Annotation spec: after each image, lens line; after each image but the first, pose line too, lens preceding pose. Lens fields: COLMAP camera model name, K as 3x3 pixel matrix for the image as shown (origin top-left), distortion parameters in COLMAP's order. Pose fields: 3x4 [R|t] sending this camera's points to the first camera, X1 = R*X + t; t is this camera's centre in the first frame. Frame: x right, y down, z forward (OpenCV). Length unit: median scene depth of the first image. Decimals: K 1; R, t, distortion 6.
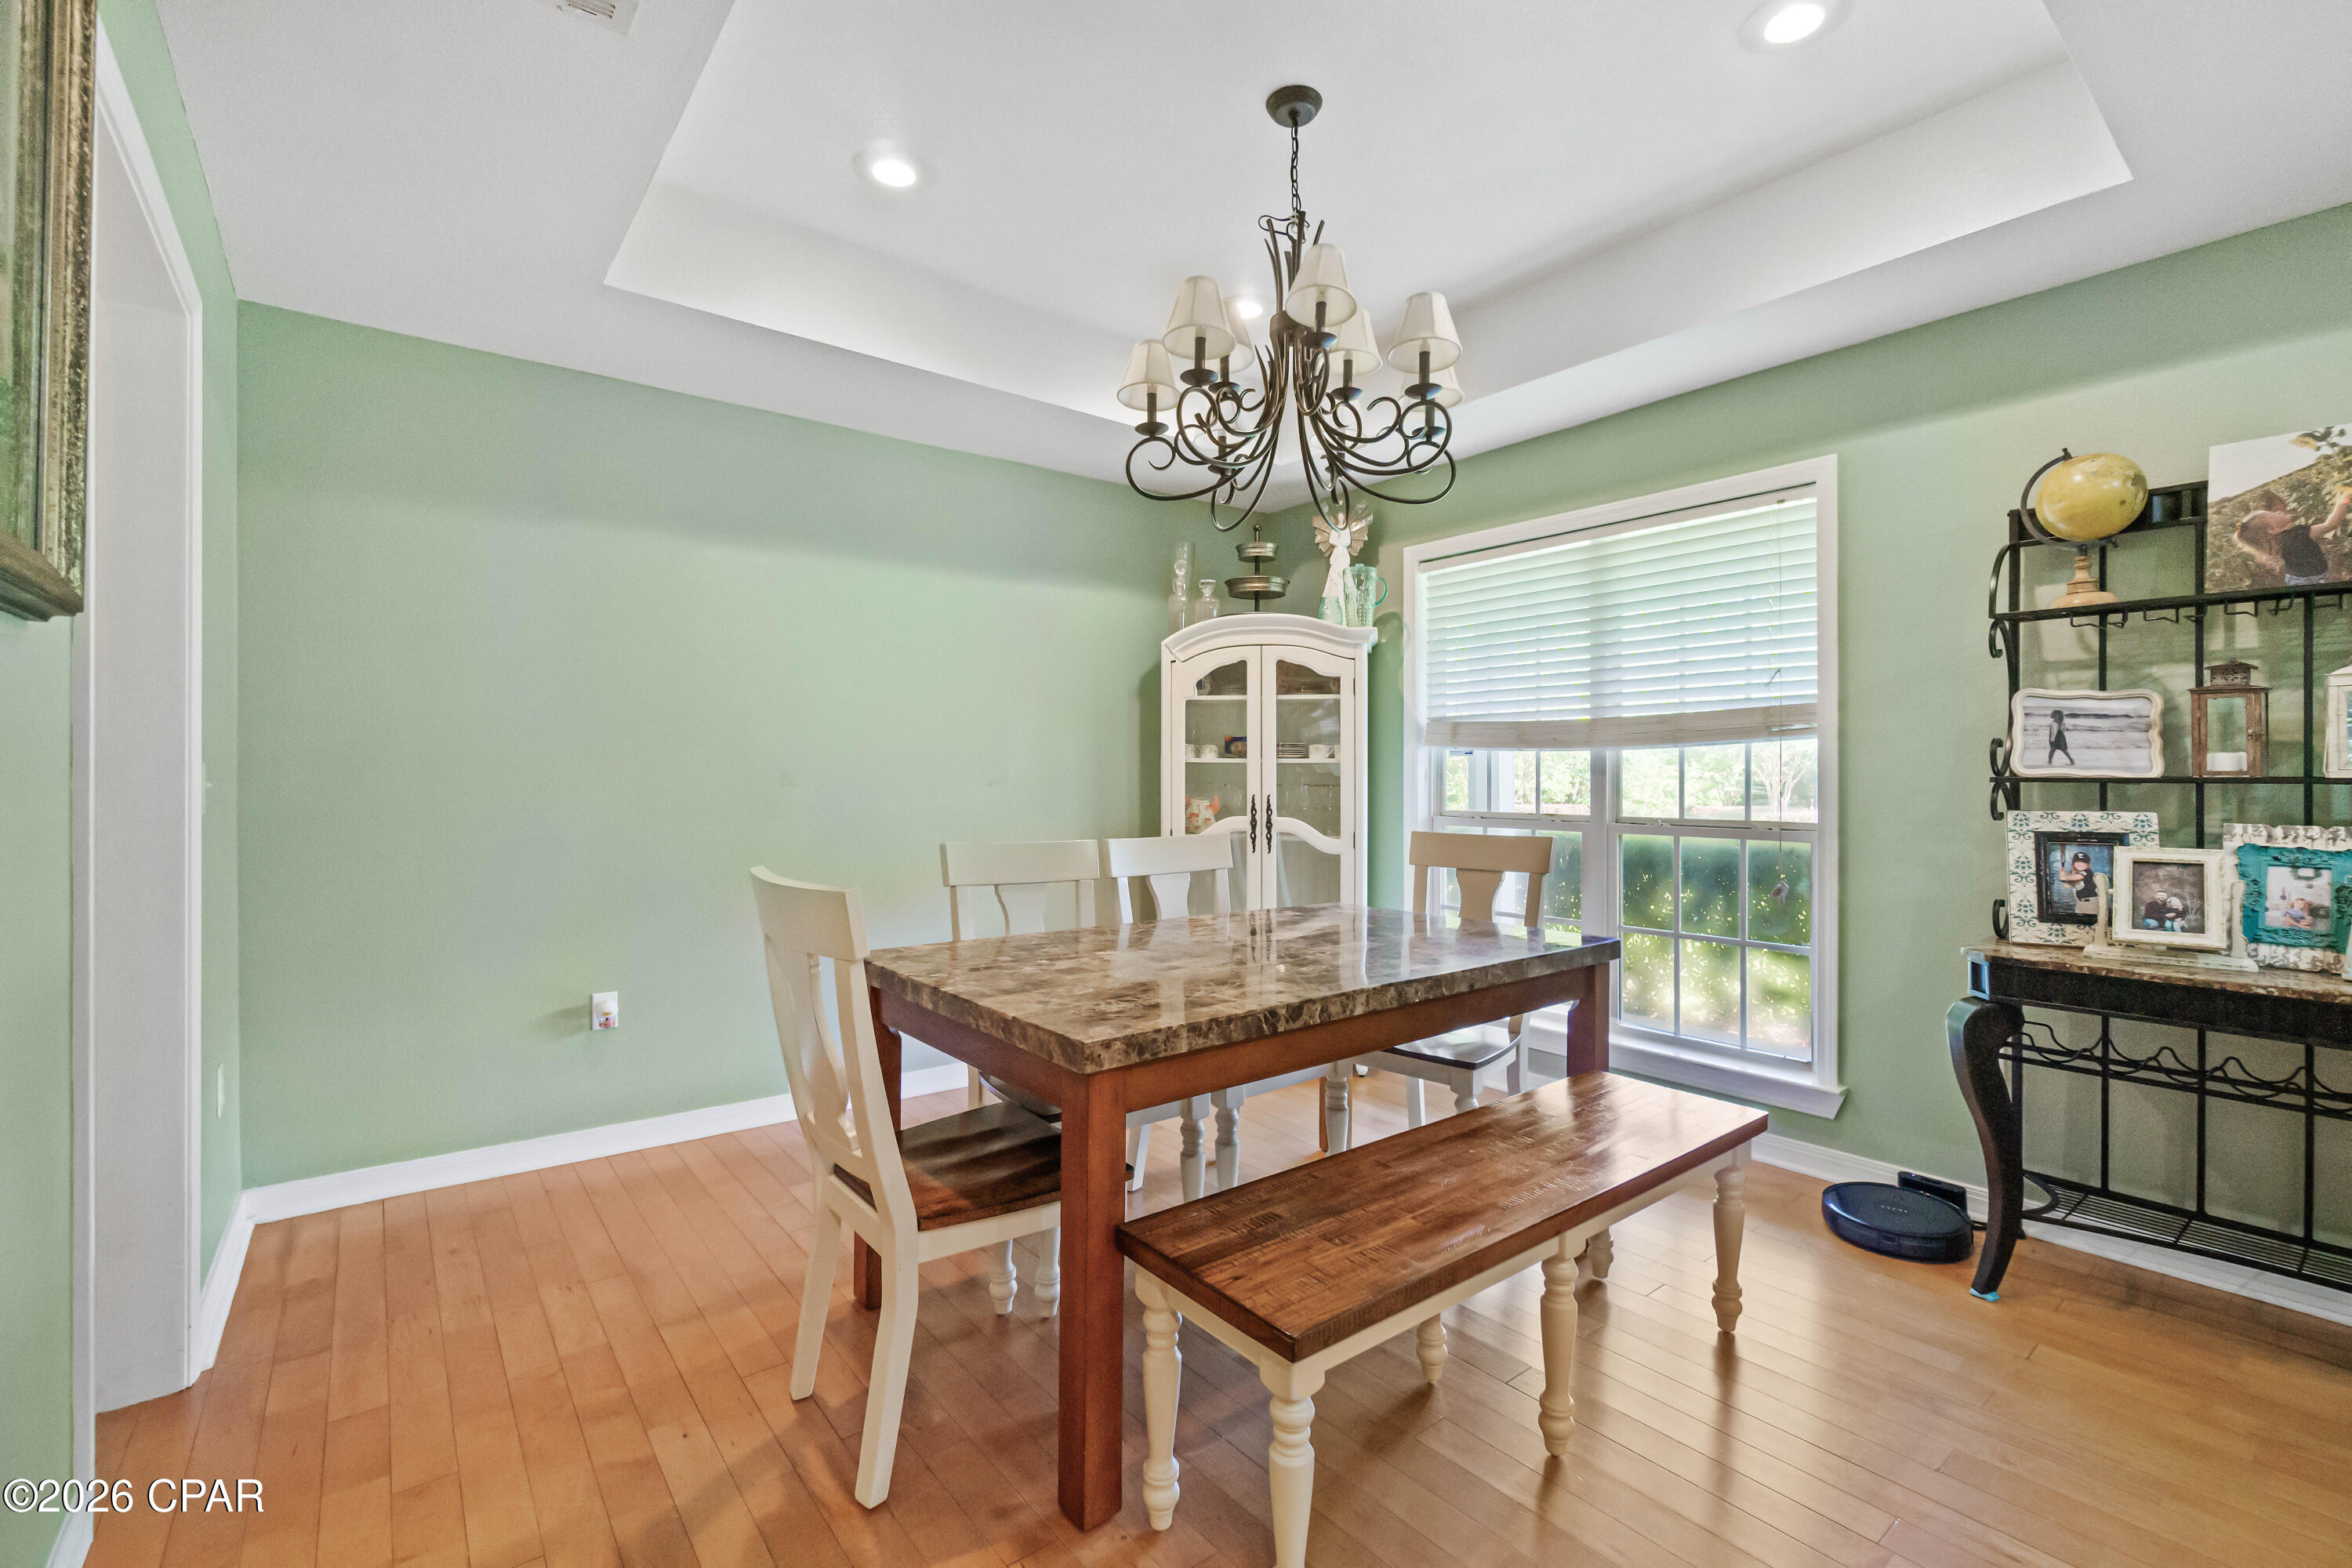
lens RADIAL K [[1025.1, 0, 1179.6], [0, 1025.1, 756.3], [0, 0, 1]] dist [0.001121, 0.000171]
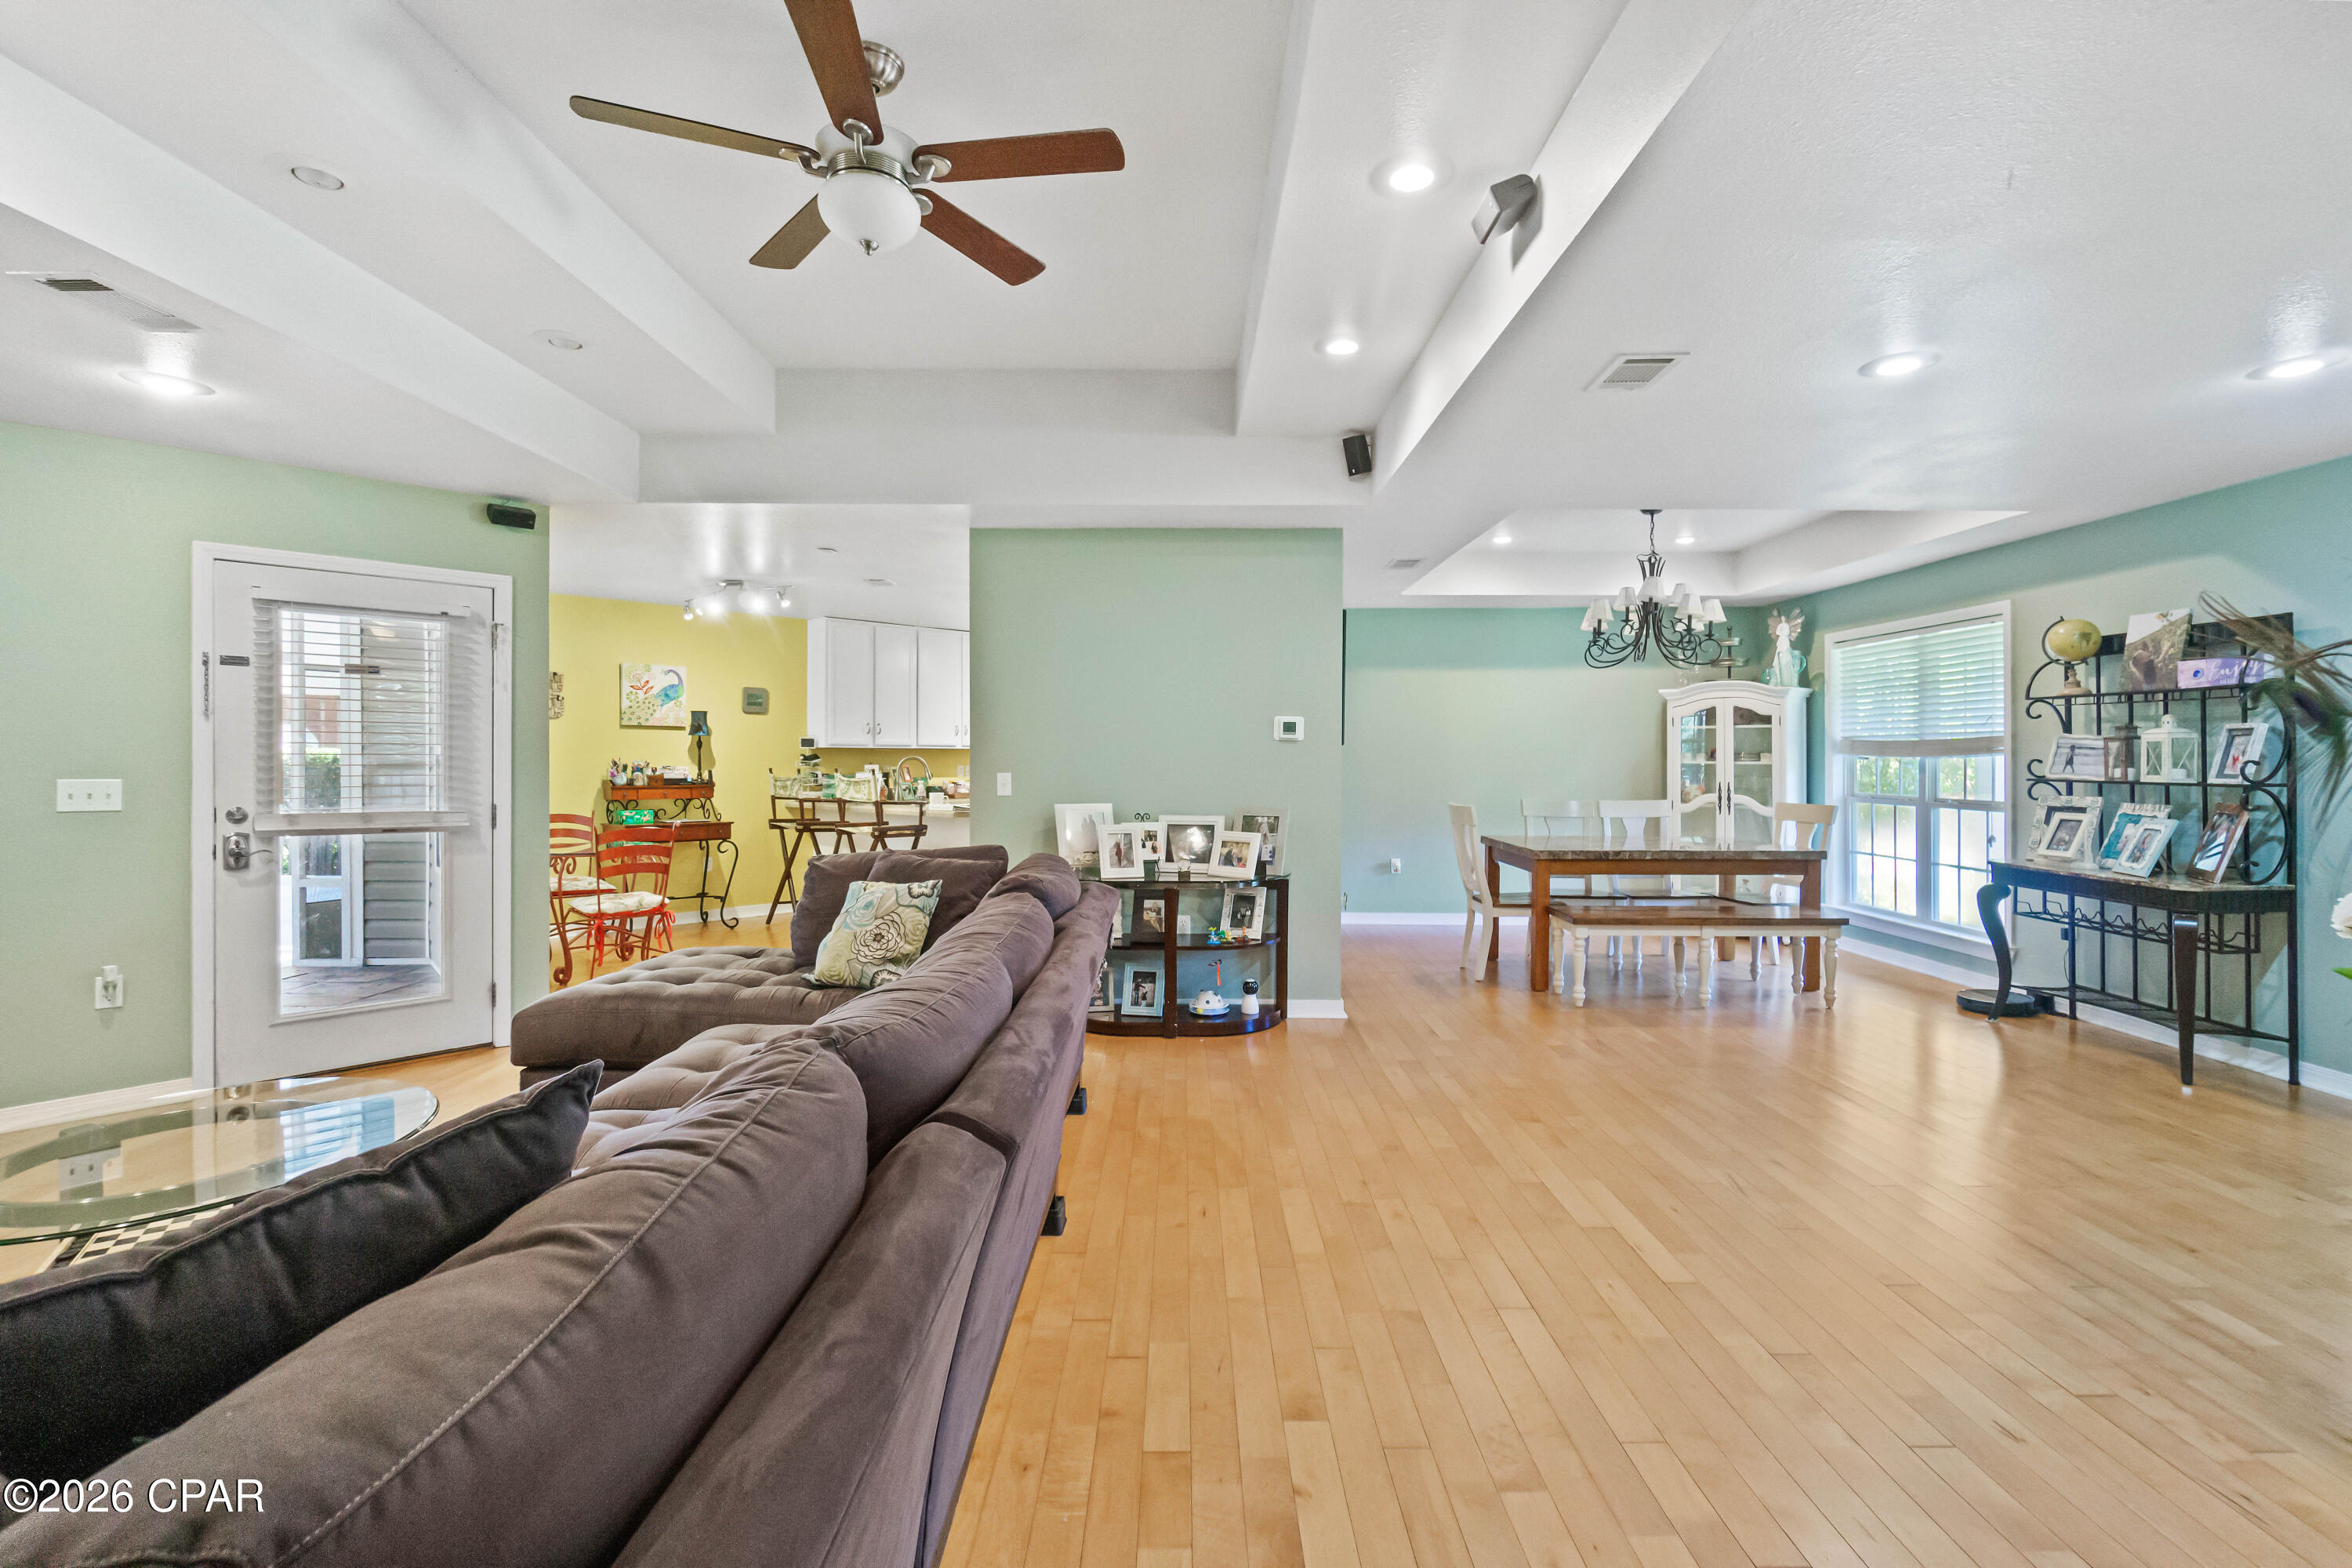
lens RADIAL K [[1025.1, 0, 1179.6], [0, 1025.1, 756.3], [0, 0, 1]] dist [0.001121, 0.000171]
pose [[0.774481, 0.002242, -0.632593, 0.482986], [0.008232, 0.999873, 0.013622, -0.039856], [0.632543, -0.015757, 0.774365, -1.001616]]
